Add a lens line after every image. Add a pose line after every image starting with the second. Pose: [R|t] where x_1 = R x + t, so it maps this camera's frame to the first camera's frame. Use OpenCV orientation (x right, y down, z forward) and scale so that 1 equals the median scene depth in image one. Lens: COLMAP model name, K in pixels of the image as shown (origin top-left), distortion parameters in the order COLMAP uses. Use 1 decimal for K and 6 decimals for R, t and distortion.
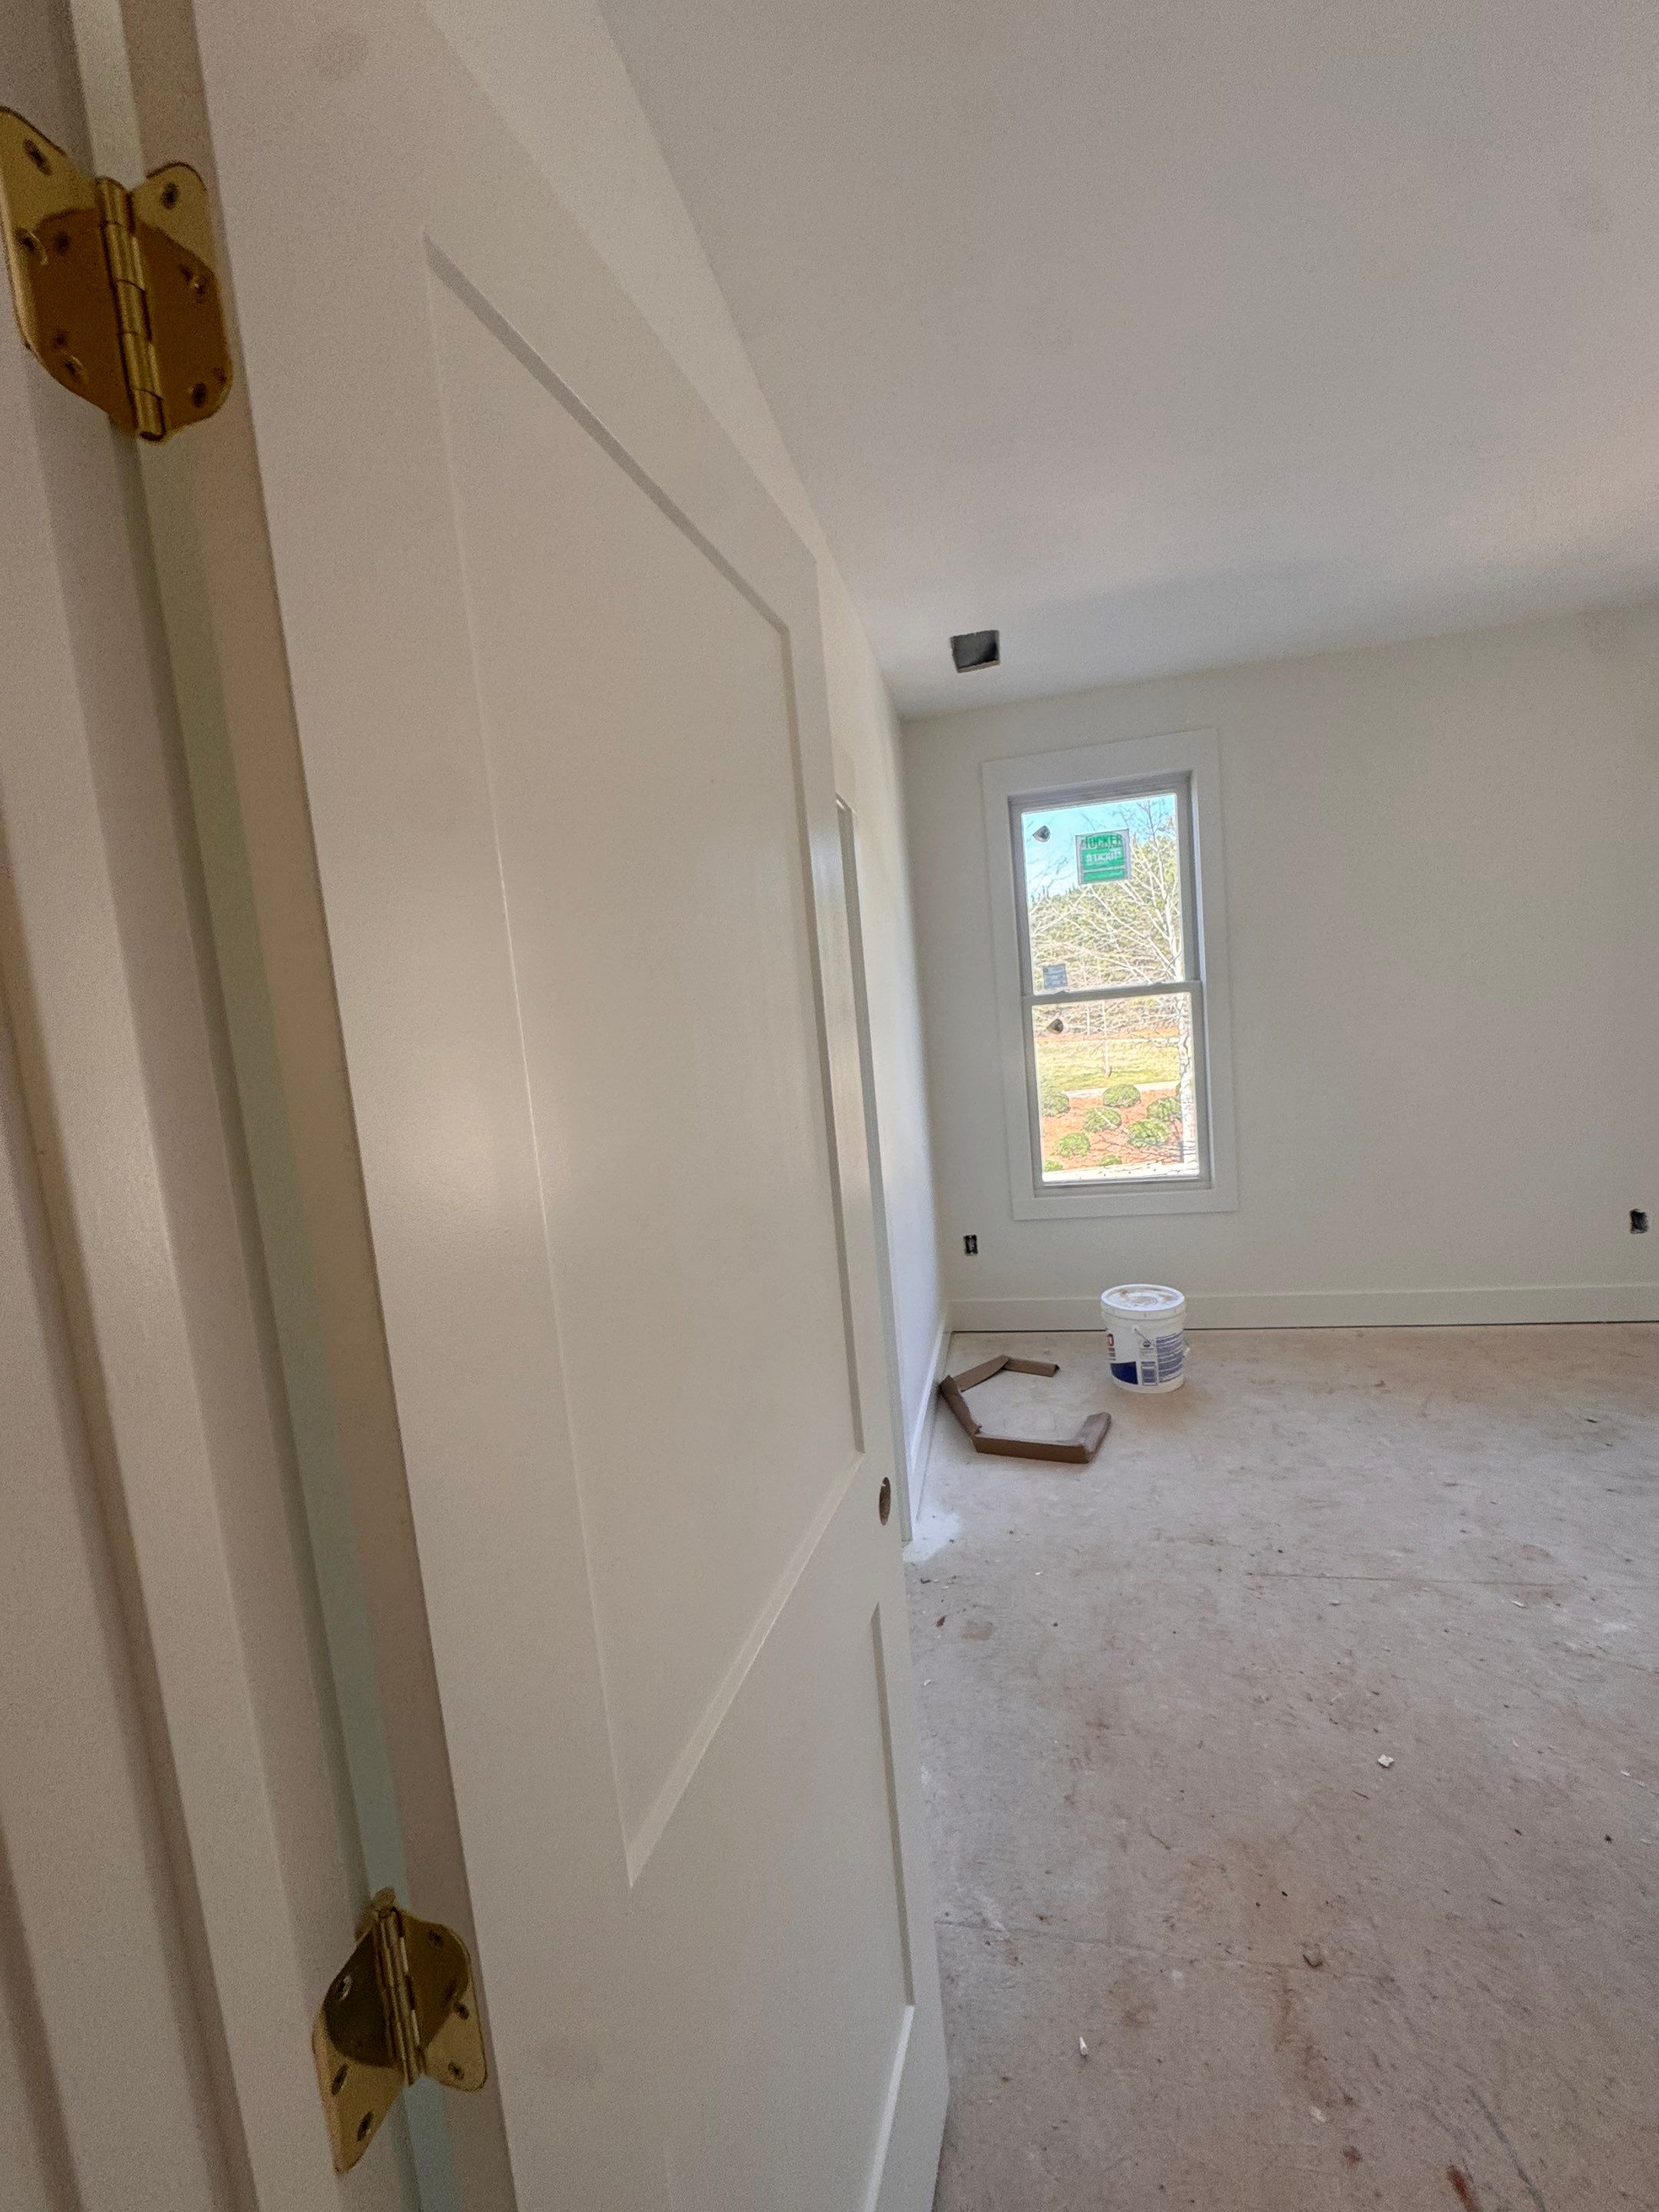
lens RADIAL K [[890.6, 0, 820.2], [0, 890.6, 1097.1], [0, 0, 1]] dist [-0.008164, 0.001360]
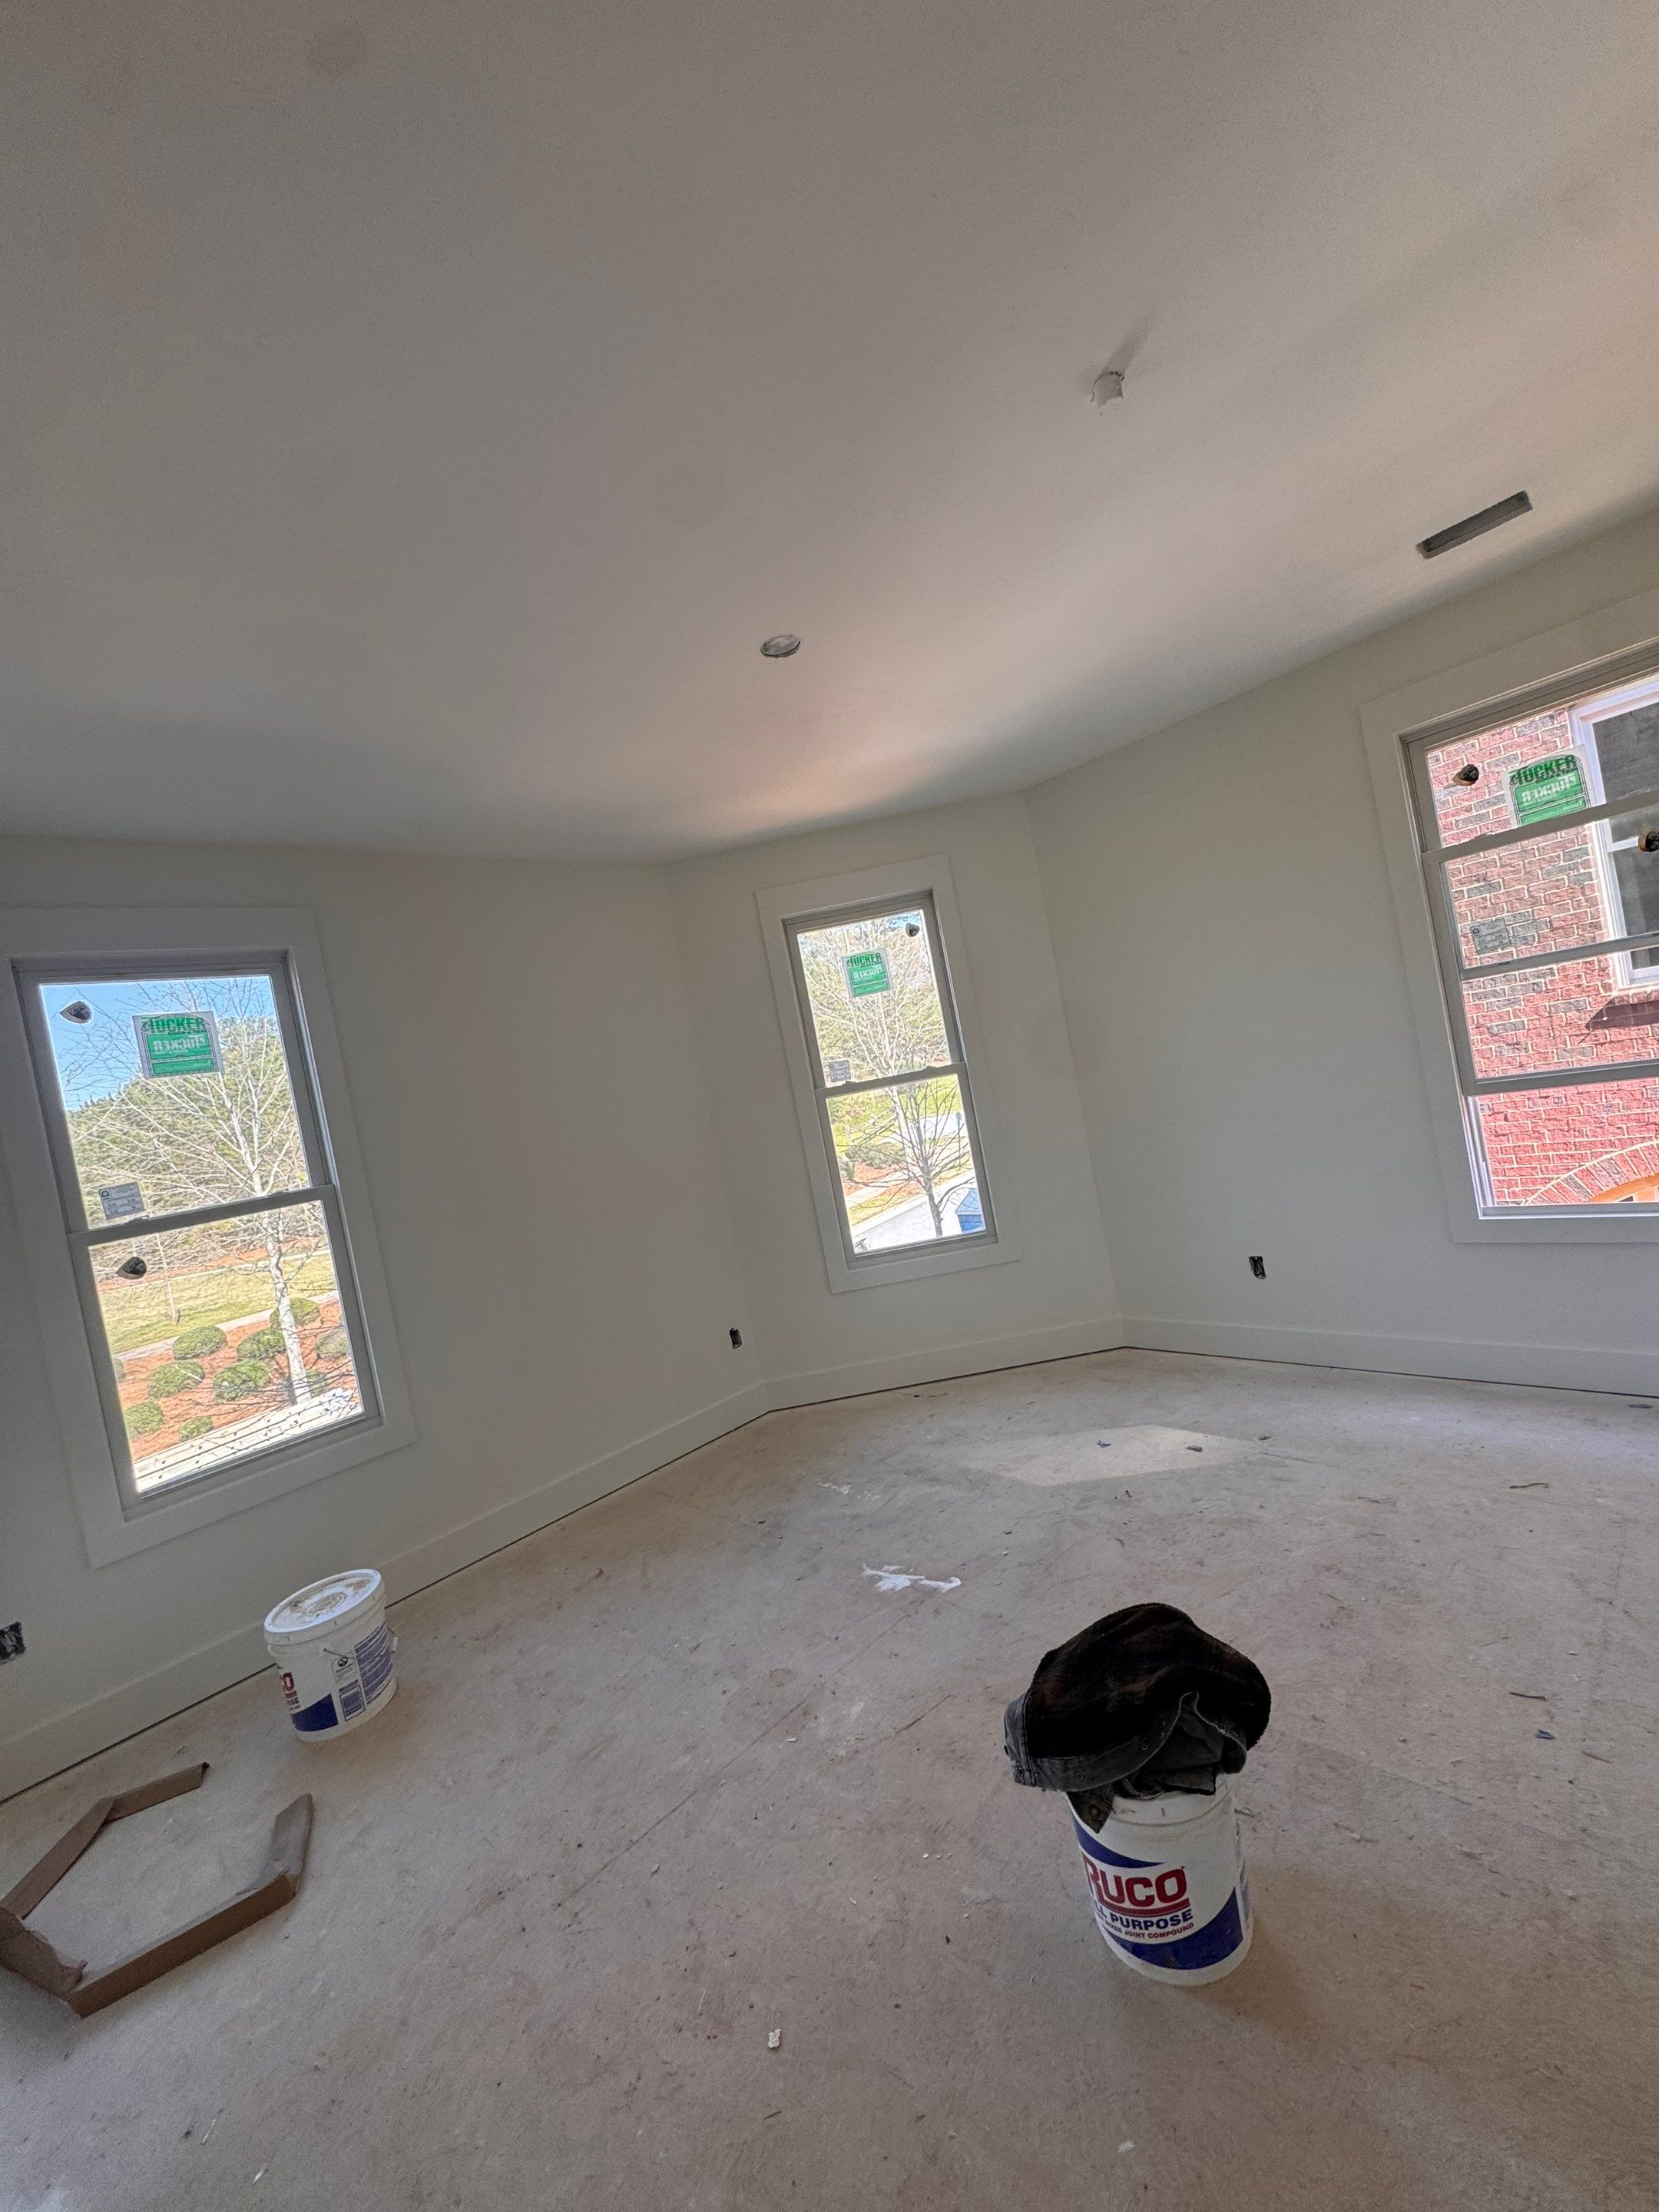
lens RADIAL K [[890.6, 0, 846.8], [0, 890.6, 1098.6], [0, 0, 1]] dist [-0.008164, 0.001360]
pose [[0.560903, -0.026169, 0.827468, -0.002977], [0.211679, 0.970810, -0.112785, -0.011230], [-0.800362, 0.238419, 0.550070, 0.129052]]
